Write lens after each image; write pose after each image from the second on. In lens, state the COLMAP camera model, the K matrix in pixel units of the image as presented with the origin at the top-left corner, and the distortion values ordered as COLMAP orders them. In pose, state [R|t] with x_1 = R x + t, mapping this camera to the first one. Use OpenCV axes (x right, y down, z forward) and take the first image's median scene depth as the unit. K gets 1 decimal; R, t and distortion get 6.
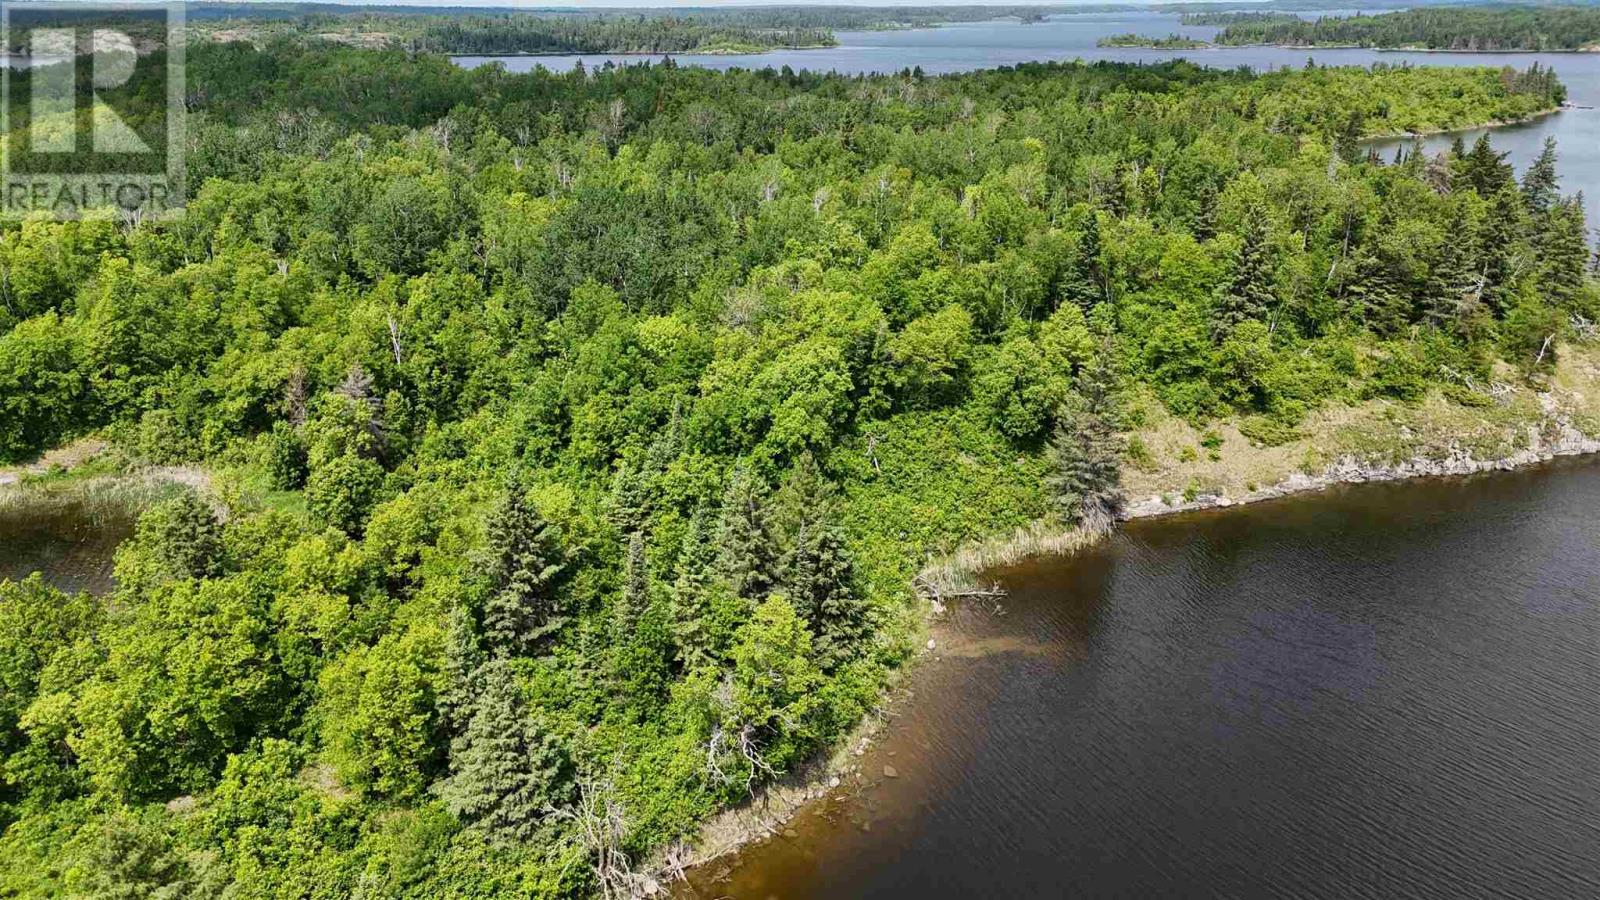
lens RADIAL K [[1173.7, 0, 793.9], [0, 1173.7, 450.6], [0, 0, 1]] dist [0.069645, -0.062297]
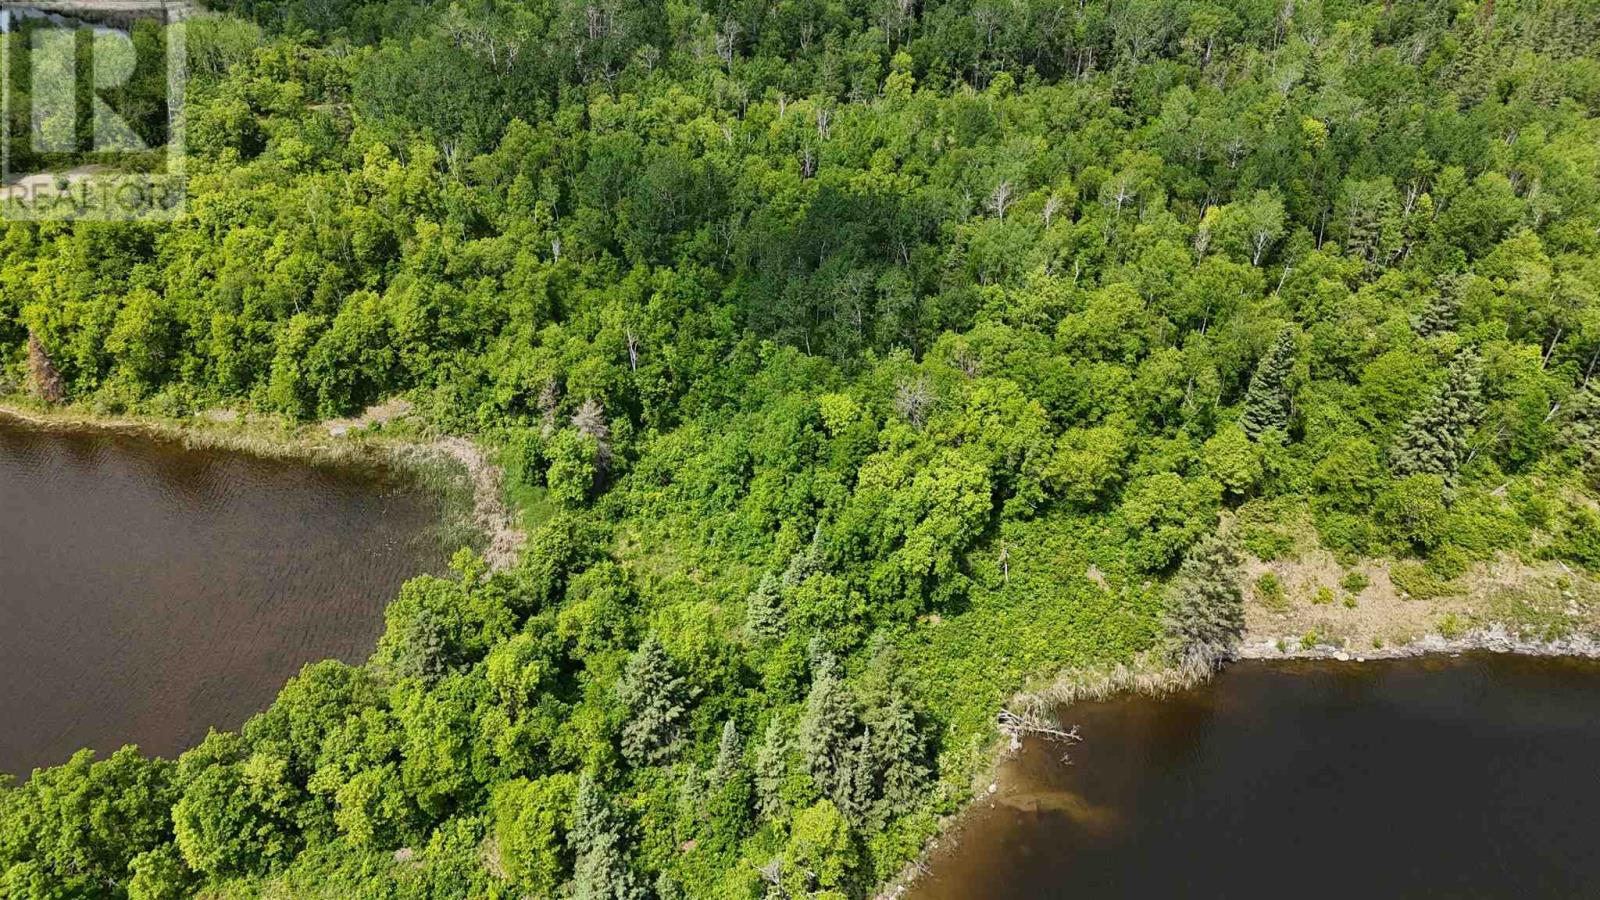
lens RADIAL K [[1173.7, 0, 793.9], [0, 1173.7, 450.6], [0, 0, 1]] dist [0.069645, -0.062297]
pose [[0.958743, 0.165887, -0.230853, 0.104830], [-0.107843, 0.963618, 0.244562, -0.313872], [0.263024, -0.209577, 0.941752, -0.071820]]
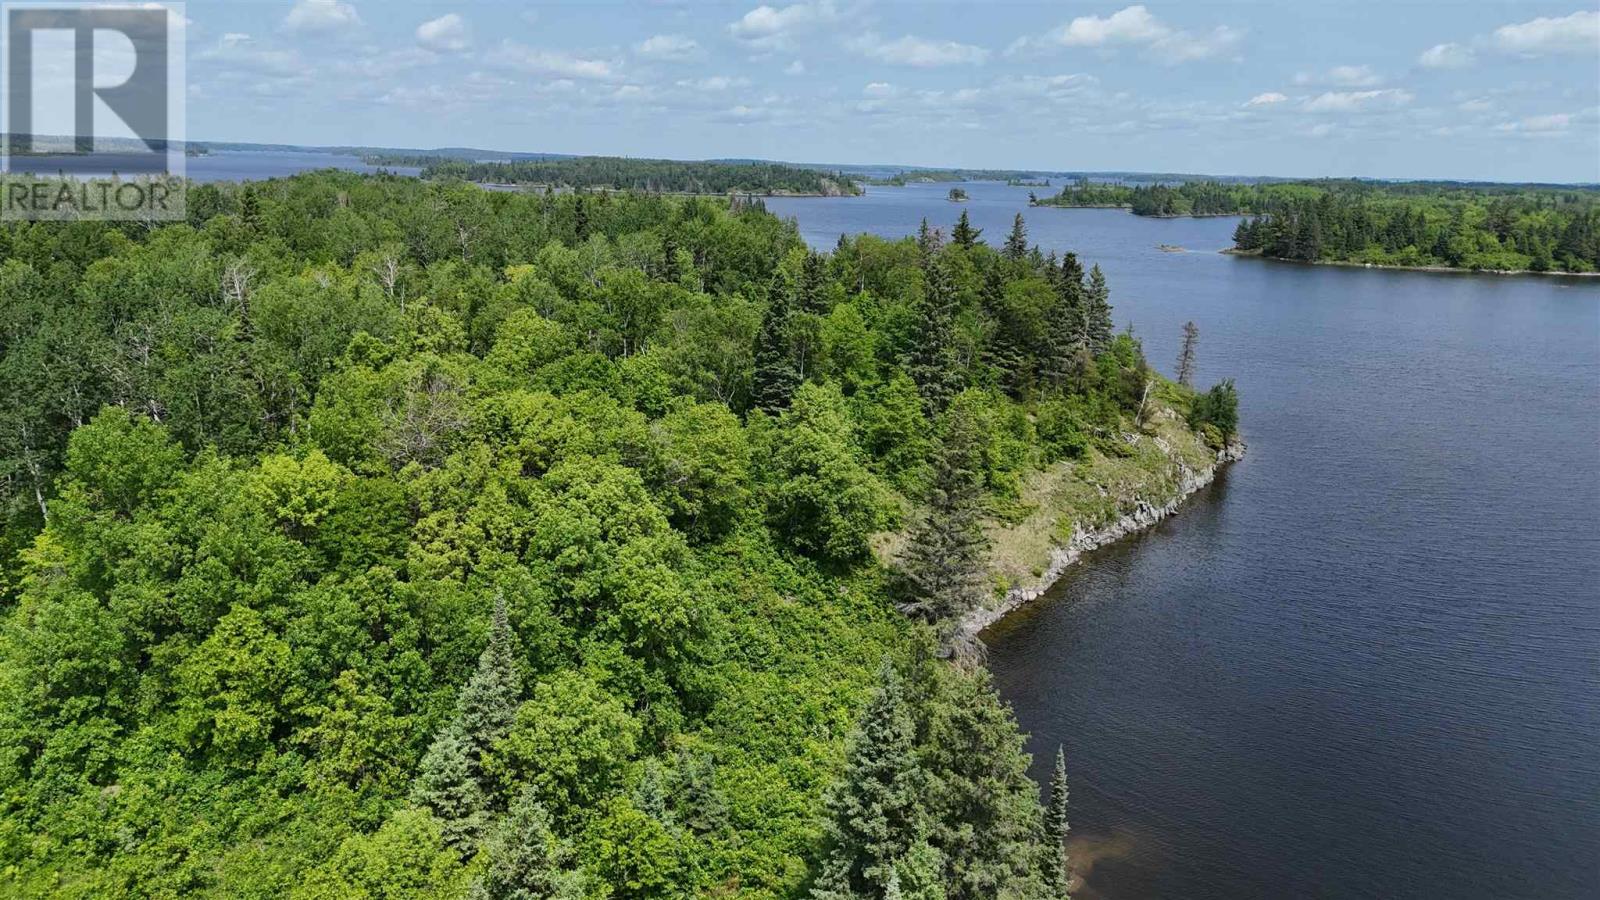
lens RADIAL K [[1173.7, 0, 793.9], [0, 1173.7, 450.6], [0, 0, 1]] dist [0.069645, -0.062297]
pose [[0.797605, -0.112316, 0.592631, -0.243531], [0.177349, 0.982750, -0.052437, -0.041273], [-0.576518, 0.146927, 0.803766, 0.376419]]
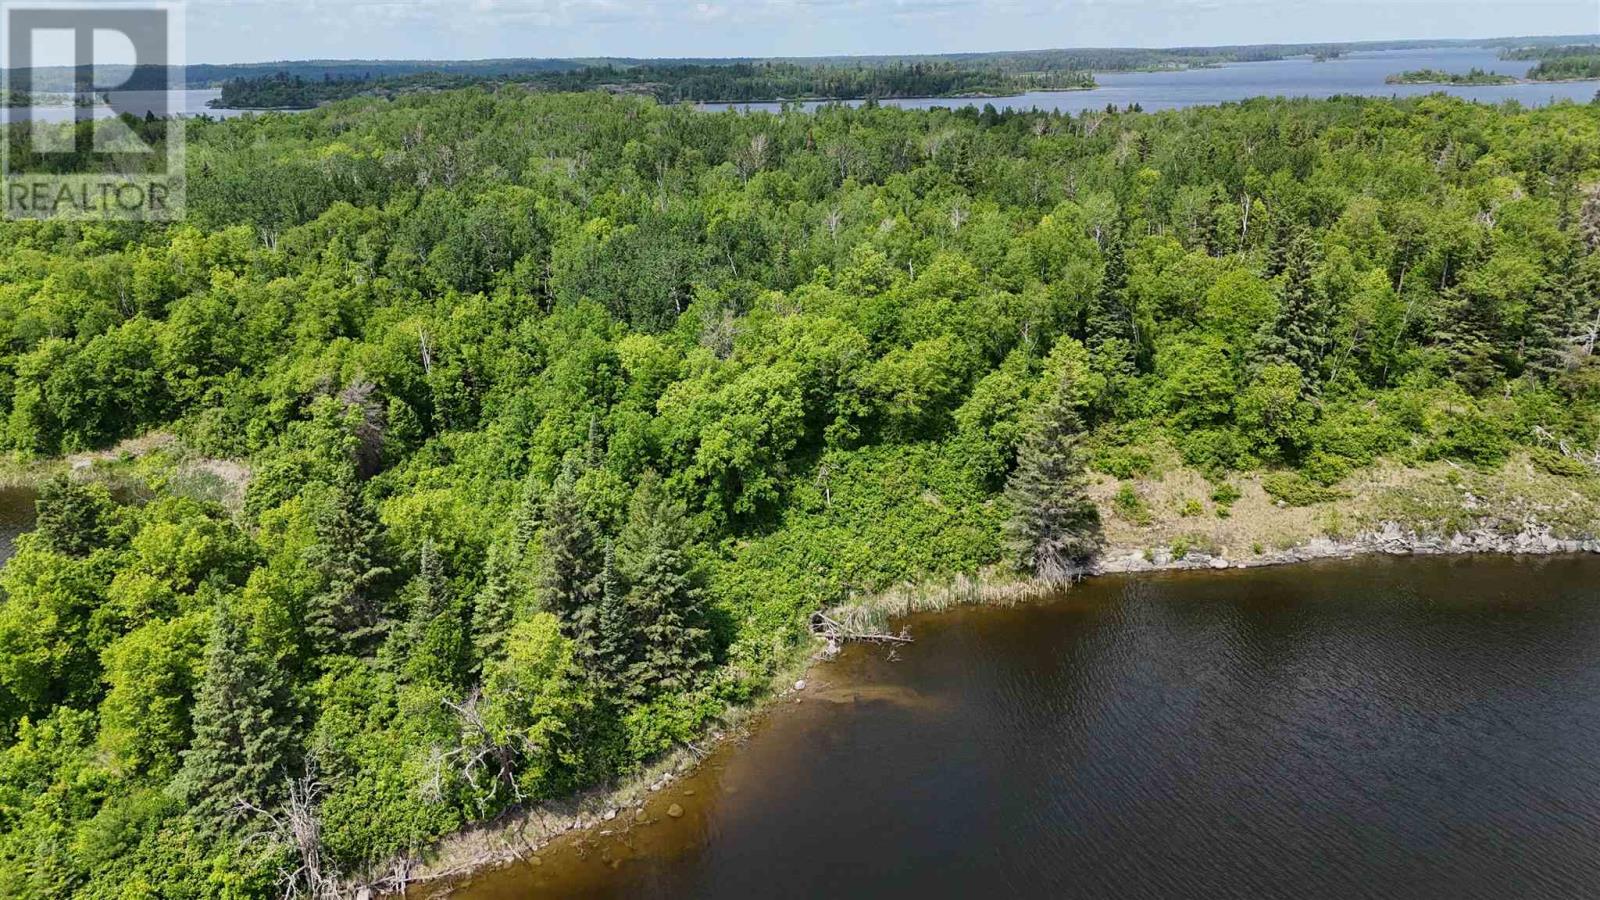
lens RADIAL K [[1173.7, 0, 793.9], [0, 1173.7, 450.6], [0, 0, 1]] dist [0.069645, -0.062297]
pose [[0.975399, 0.054049, -0.213719, 0.221247], [-0.061566, 0.997691, -0.028670, 0.003611], [0.211676, 0.041123, 0.976474, 0.052671]]
